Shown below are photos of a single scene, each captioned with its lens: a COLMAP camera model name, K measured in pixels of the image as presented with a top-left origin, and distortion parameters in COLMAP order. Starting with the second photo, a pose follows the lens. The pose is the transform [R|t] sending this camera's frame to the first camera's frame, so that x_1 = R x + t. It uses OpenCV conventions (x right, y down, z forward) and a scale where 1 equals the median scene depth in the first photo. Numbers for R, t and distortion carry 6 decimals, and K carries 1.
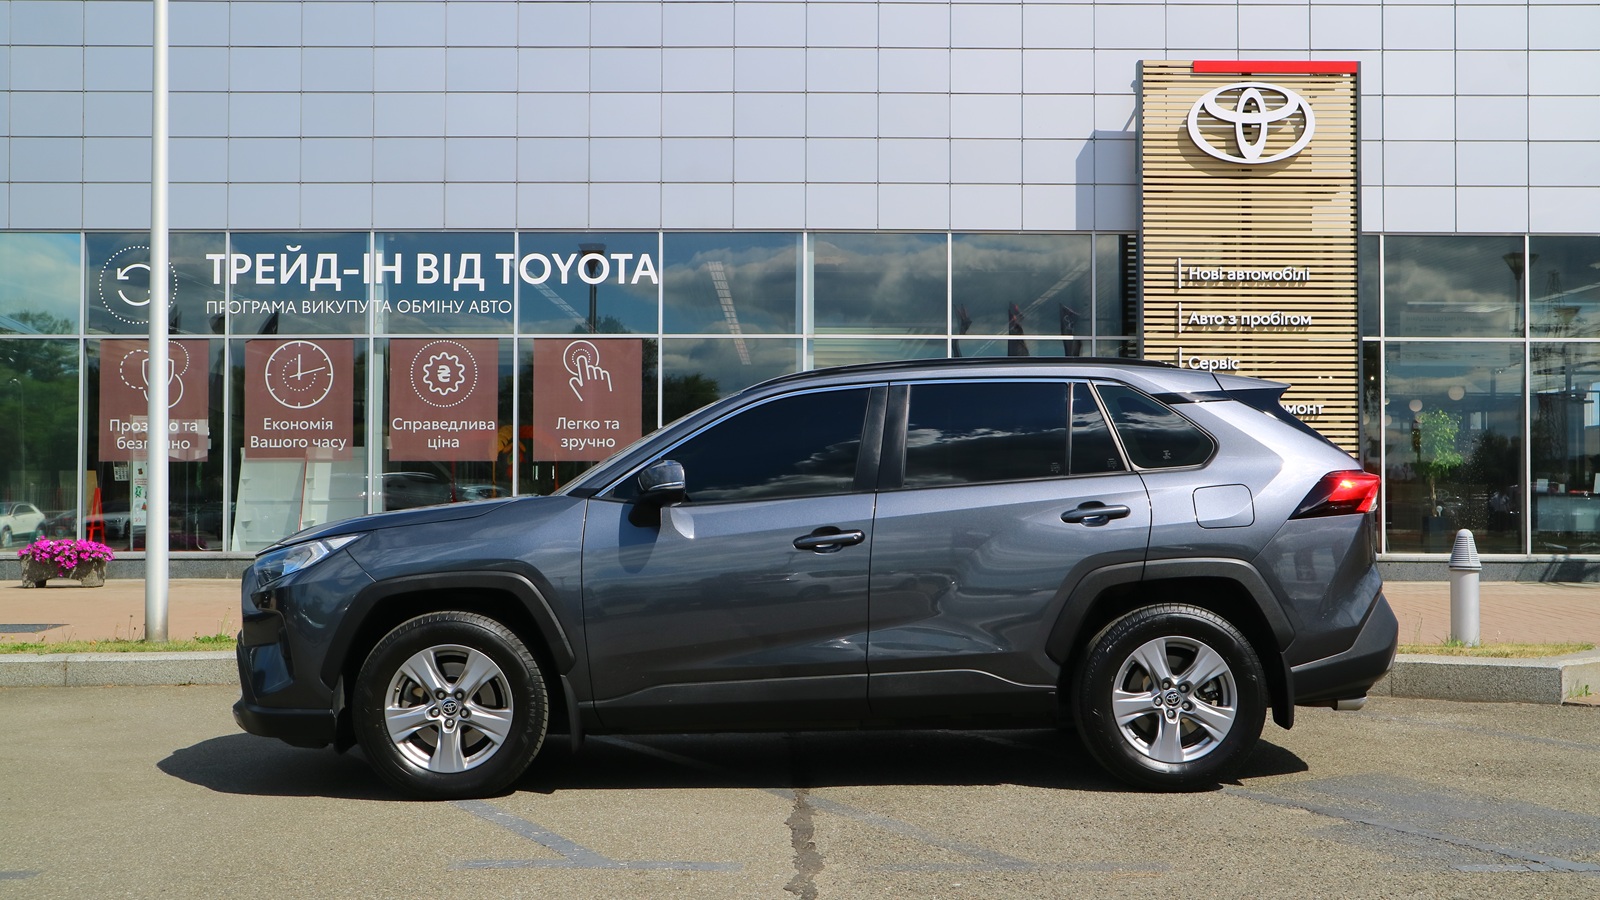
lens RADIAL K [[1906.4, 0, 801.7], [0, 1906.4, 446.3], [0, 0, 1]] dist [0.003080, 0.000000]
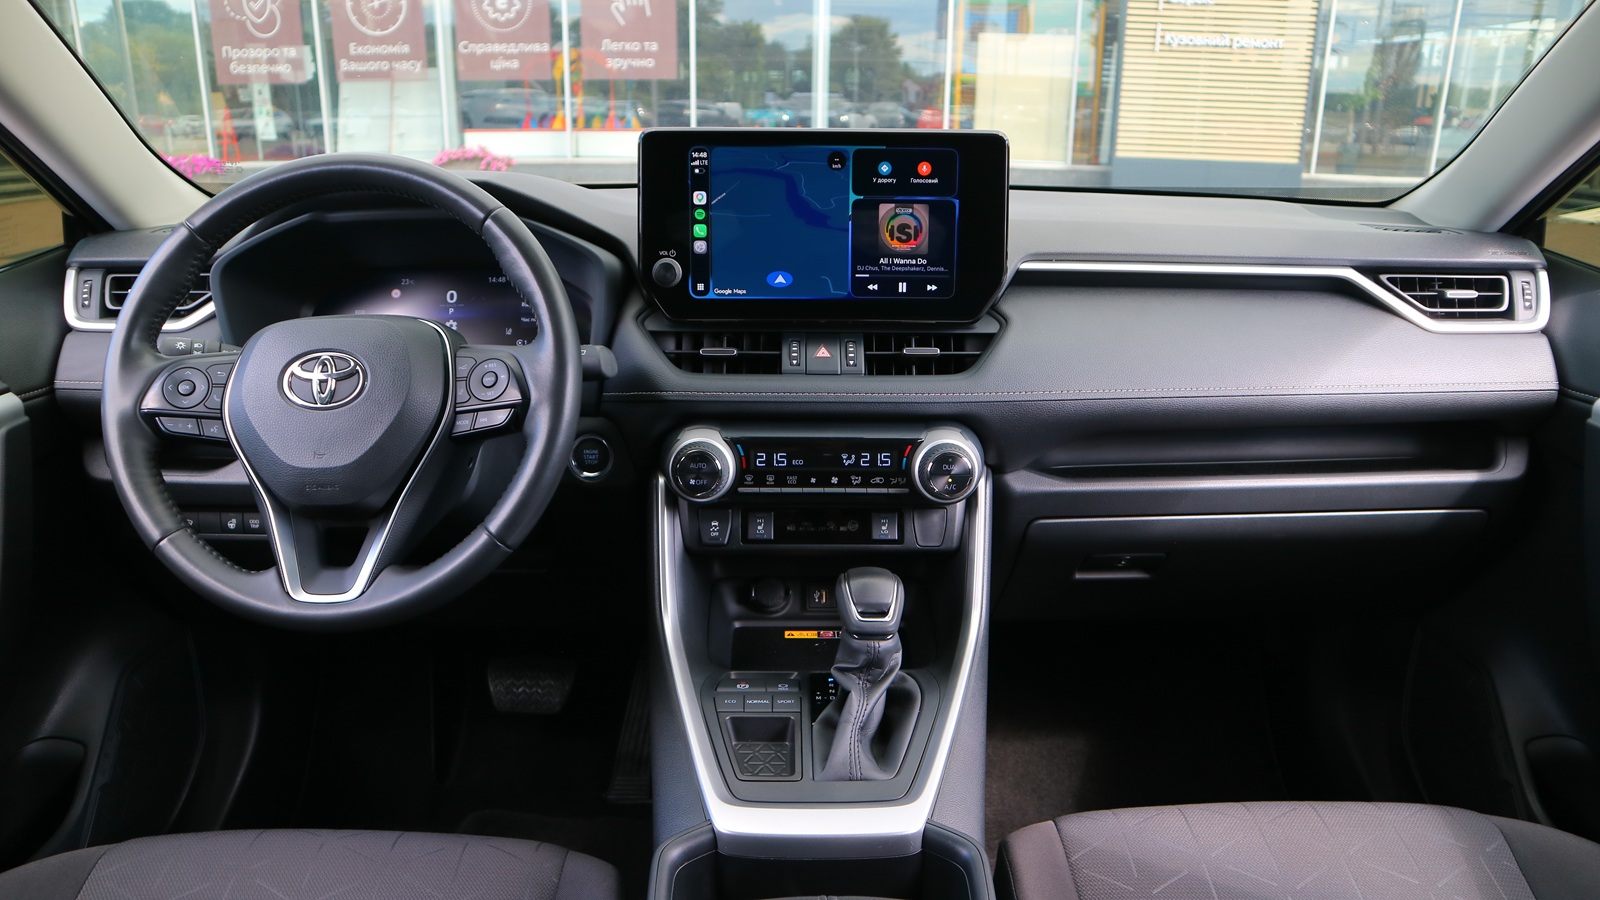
lens RADIAL K [[1100.6, 0, 786.8], [0, 1100.6, 435.3], [0, 0, 1]] dist [-0.123418, 0.073281]
pose [[0.998943, -0.005805, 0.045599, -0.048032], [-0.008852, 0.949129, 0.314763, 0.004713], [-0.045106, -0.314833, 0.948075, 0.301525]]
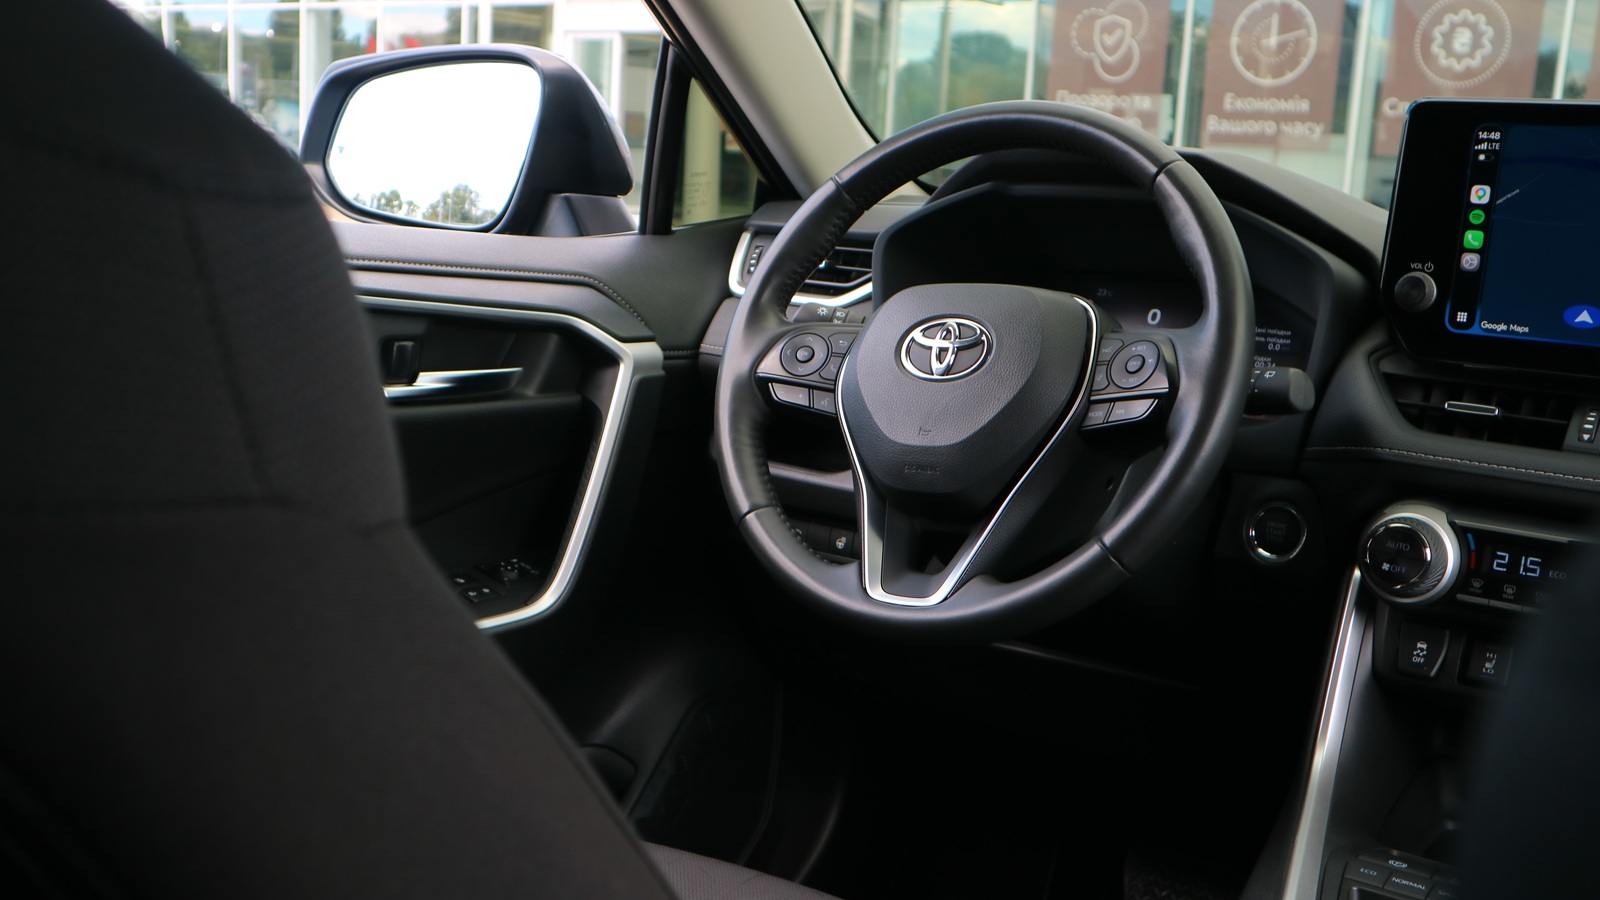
lens RADIAL K [[1651.0, 0, 806.6], [0, 1651.0, 424.9], [0, 0, 1]] dist [0.013393, 0.000000]
pose [[0.840595, 0.136403, -0.524209, -0.041875], [-0.048898, 0.982931, 0.177355, 0.007571], [0.539453, -0.123451, 0.832917, 0.296589]]
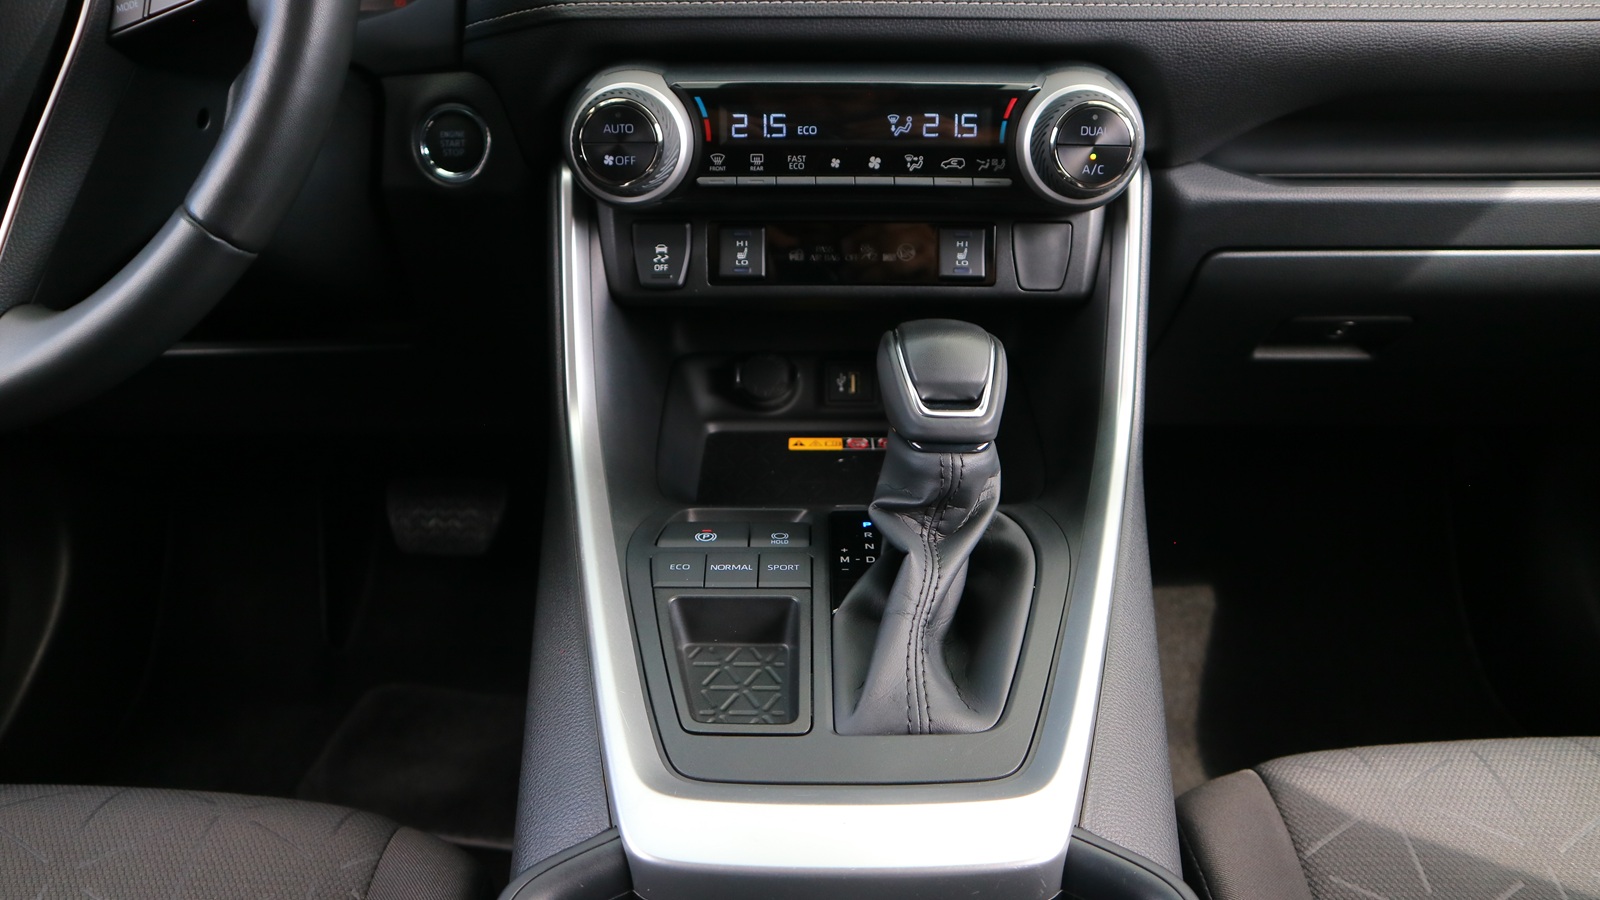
lens RADIAL K [[1100.6, 0, 791.1], [0, 1100.6, 447.8], [0, 0, 1]] dist [-0.123418, 0.073281]
pose [[0.999542, -0.014507, 0.026564, -0.047028], [-0.000016, 0.877393, 0.479772, 0.011786], [-0.030267, -0.479552, 0.876991, 0.314300]]
